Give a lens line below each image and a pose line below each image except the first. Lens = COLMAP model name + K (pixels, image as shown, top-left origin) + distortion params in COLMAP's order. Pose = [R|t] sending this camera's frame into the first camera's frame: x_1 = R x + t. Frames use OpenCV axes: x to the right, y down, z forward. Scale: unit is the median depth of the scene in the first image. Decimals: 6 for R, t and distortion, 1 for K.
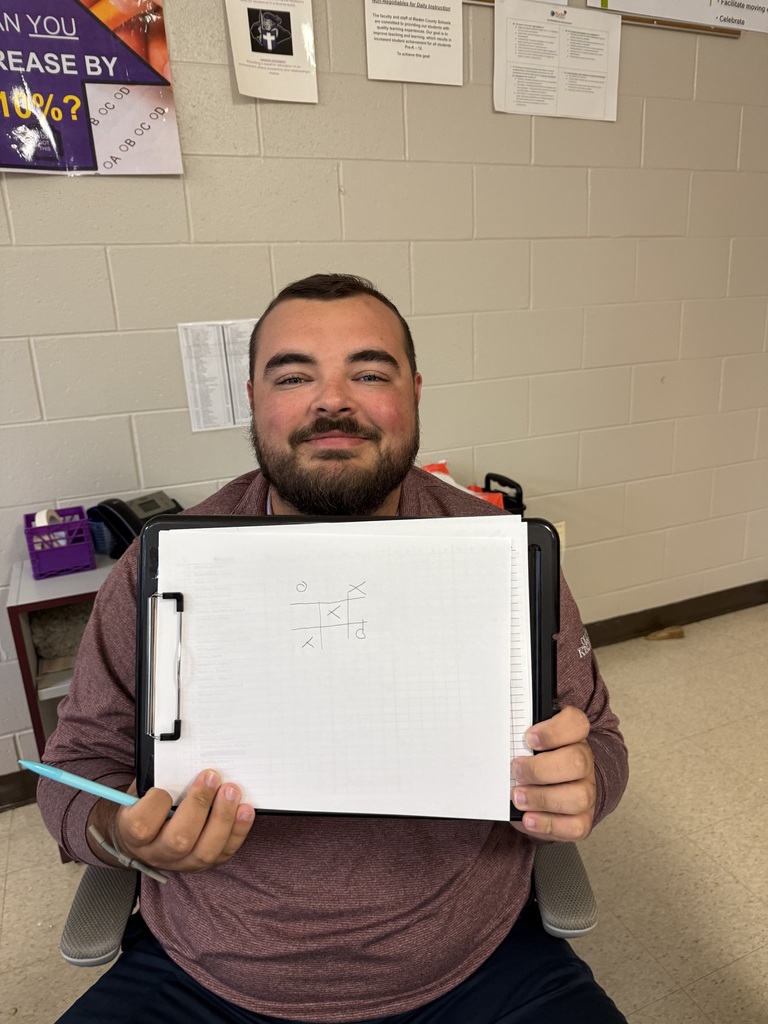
lens RADIAL K [[702.5, 0, 385.3], [0, 702.5, 511.3], [0, 0, 1]] dist [0.001740, -0.001661]
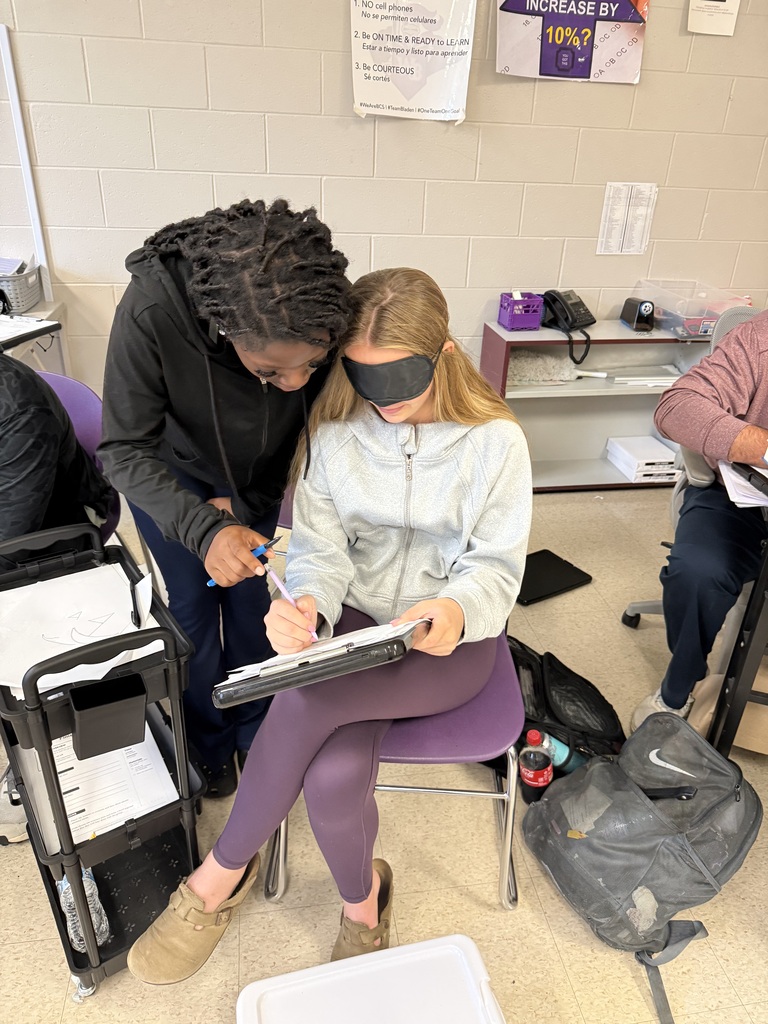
lens RADIAL K [[702.5, 0, 381.9], [0, 702.5, 513.0], [0, 0, 1]] dist [0.001740, -0.001661]
pose [[0.977389, 0.157913, -0.140620, -0.503455], [-0.127766, 0.970952, 0.202308, 0.229852], [0.168482, -0.179768, 0.969174, -0.861460]]
